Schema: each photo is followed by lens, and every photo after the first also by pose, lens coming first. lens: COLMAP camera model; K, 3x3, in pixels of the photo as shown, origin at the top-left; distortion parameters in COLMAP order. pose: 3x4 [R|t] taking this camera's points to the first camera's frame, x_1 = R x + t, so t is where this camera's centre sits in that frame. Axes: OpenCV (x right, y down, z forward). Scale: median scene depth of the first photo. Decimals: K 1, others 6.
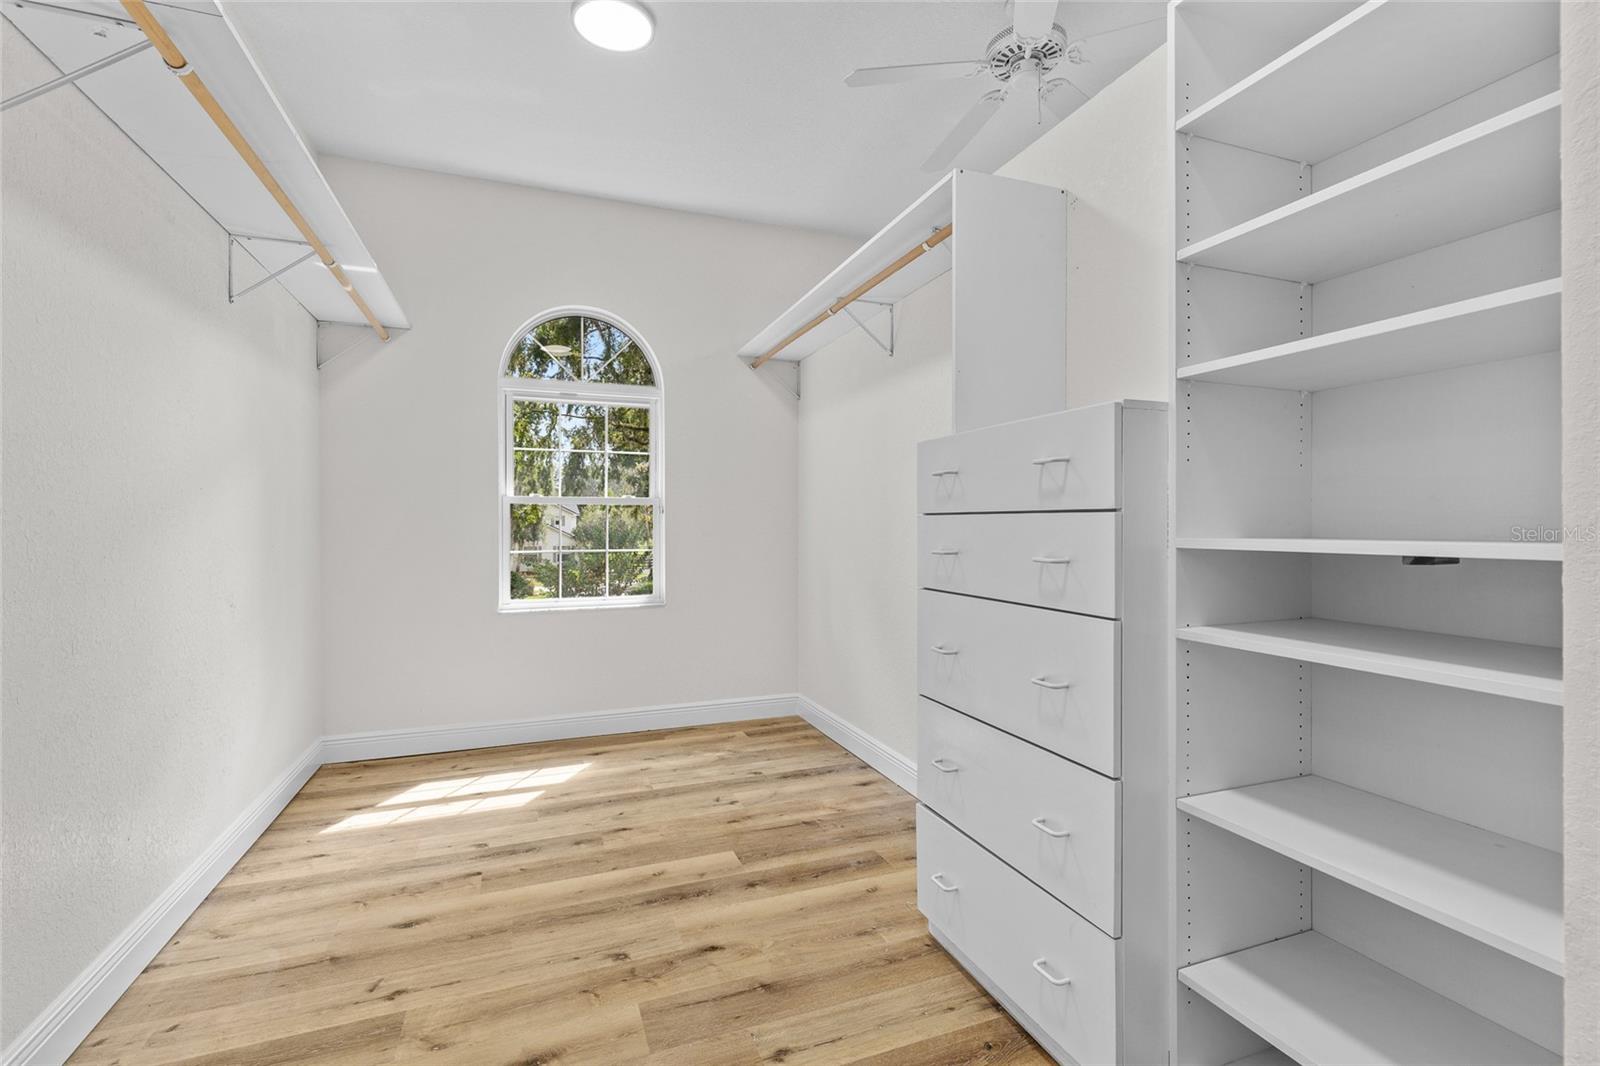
lens RADIAL K [[725.1, 0, 809.7], [0, 725.1, 528.7], [0, 0, 1]] dist [0.008369, -0.001473]
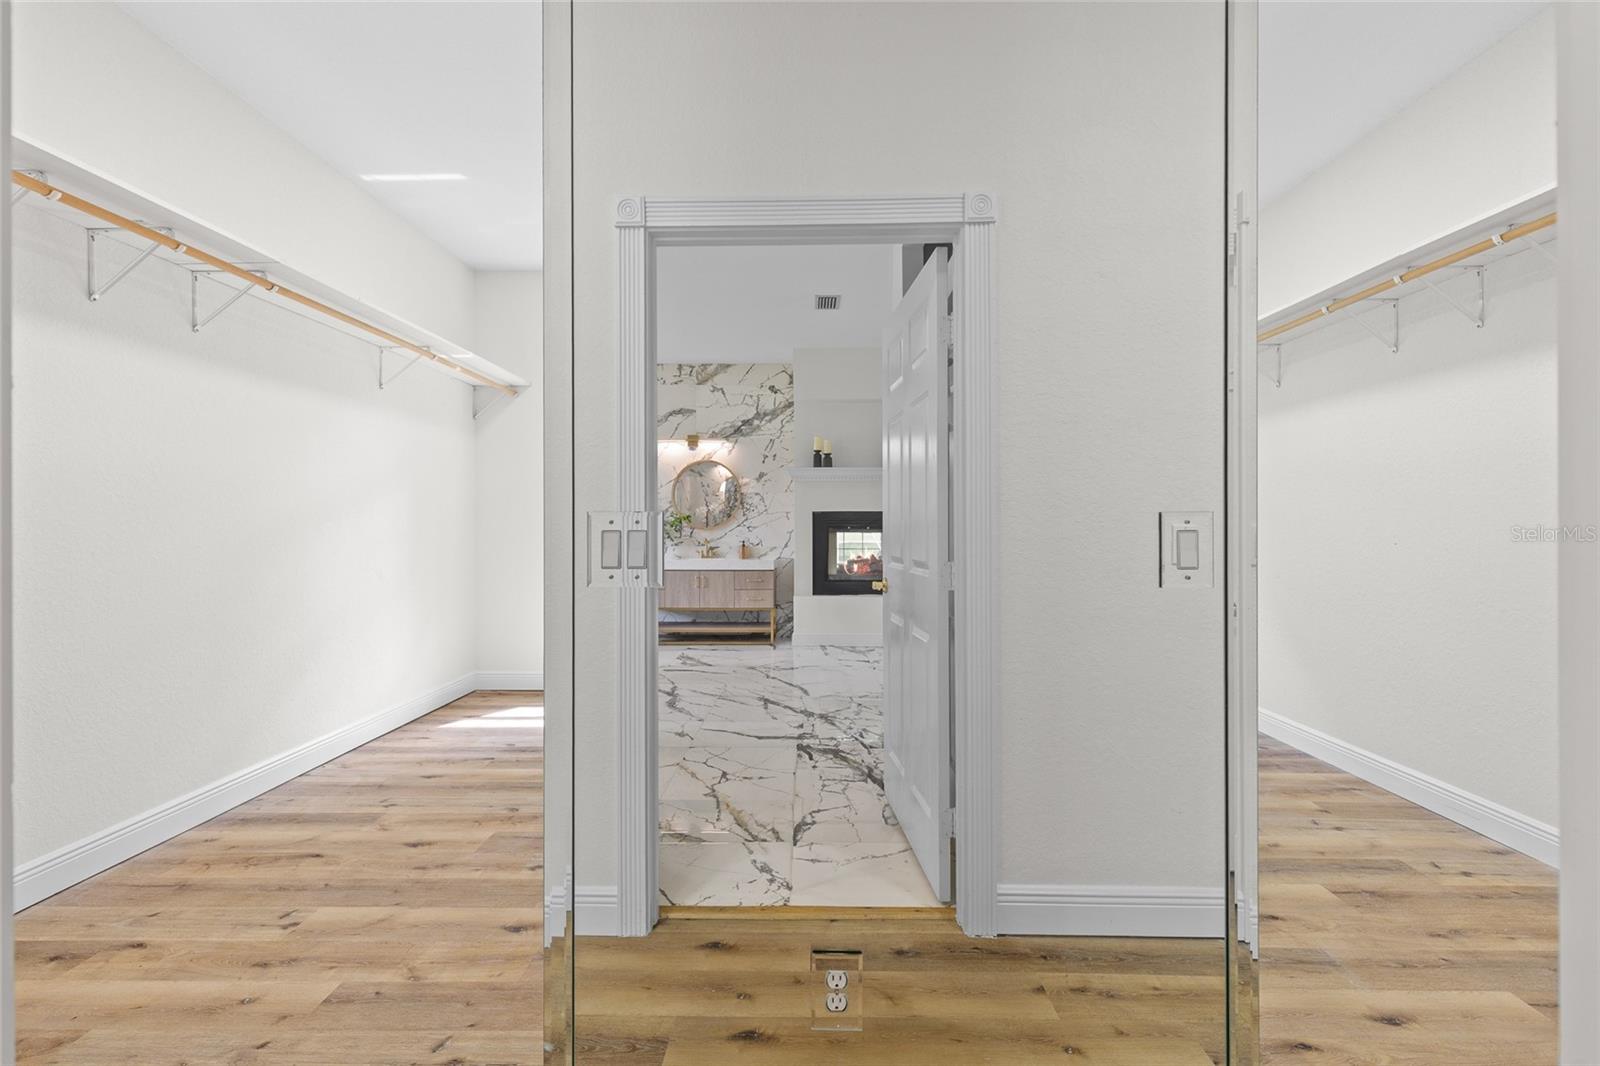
lens RADIAL K [[725.1, 0, 796.4], [0, 725.1, 529.7], [0, 0, 1]] dist [0.008369, -0.001473]
pose [[0.925070, 0.001943, -0.379791, 0.712387], [-0.000646, 0.999994, 0.003543, -0.003718], [0.379796, -0.003032, 0.925065, -0.149756]]
